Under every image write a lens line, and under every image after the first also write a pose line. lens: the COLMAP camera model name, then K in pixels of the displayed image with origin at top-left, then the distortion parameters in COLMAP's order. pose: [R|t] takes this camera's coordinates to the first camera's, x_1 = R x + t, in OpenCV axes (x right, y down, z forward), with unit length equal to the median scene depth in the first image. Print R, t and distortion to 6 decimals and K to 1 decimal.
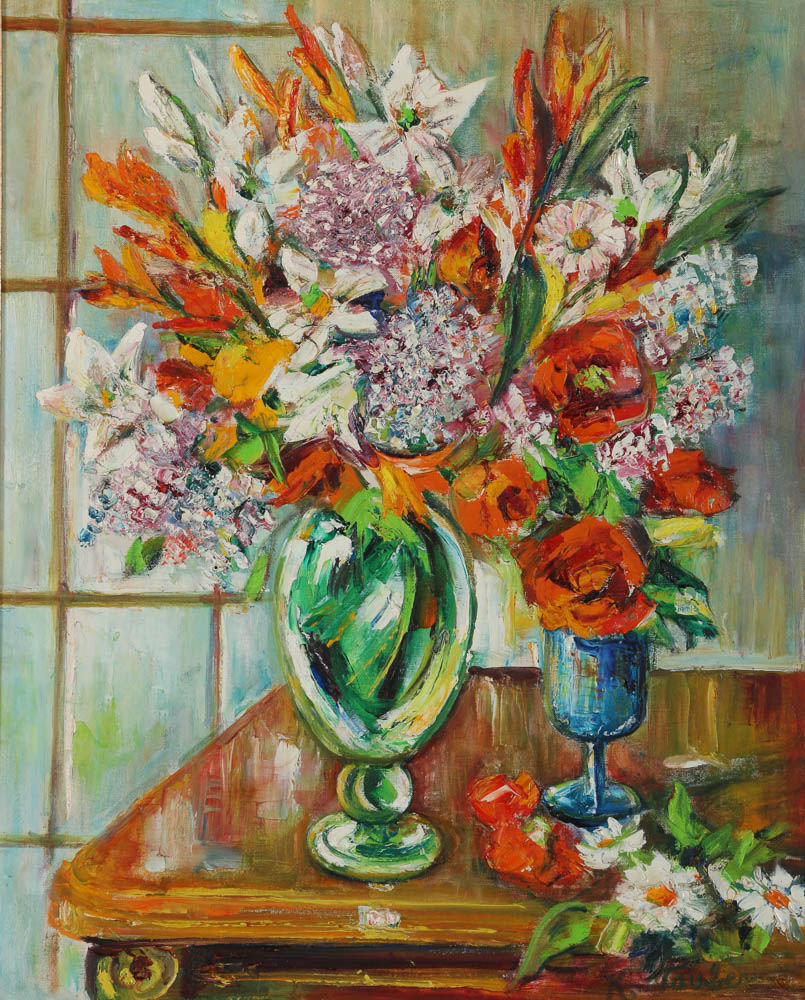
lens RADIAL K [[3787.8, 0, 458.1], [0, 3787.8, 488.8], [0, 0, 1]] dist [0.482630, 0.000000]
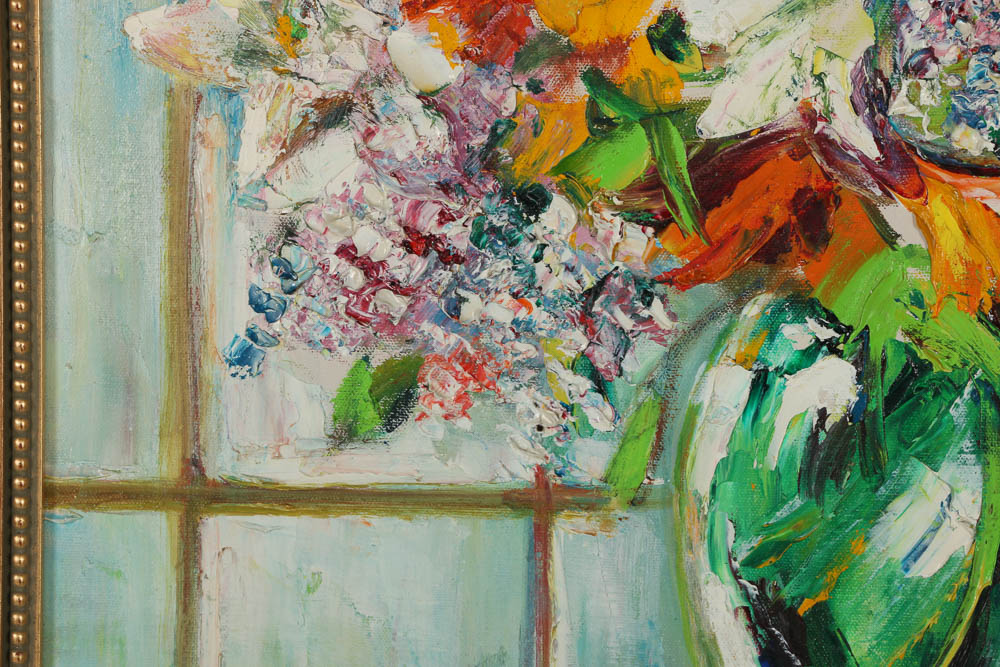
lens RADIAL K [[6489.5, 0, 503.7], [0, 6489.5, 297.8], [0, 0, 1]] dist [2.503318, 0.000000]
pose [[0.996907, 0.005057, -0.078431, -0.009713], [-0.003895, 0.999880, 0.014965, -0.005018], [0.078498, -0.014614, 0.996807, 0.256703]]
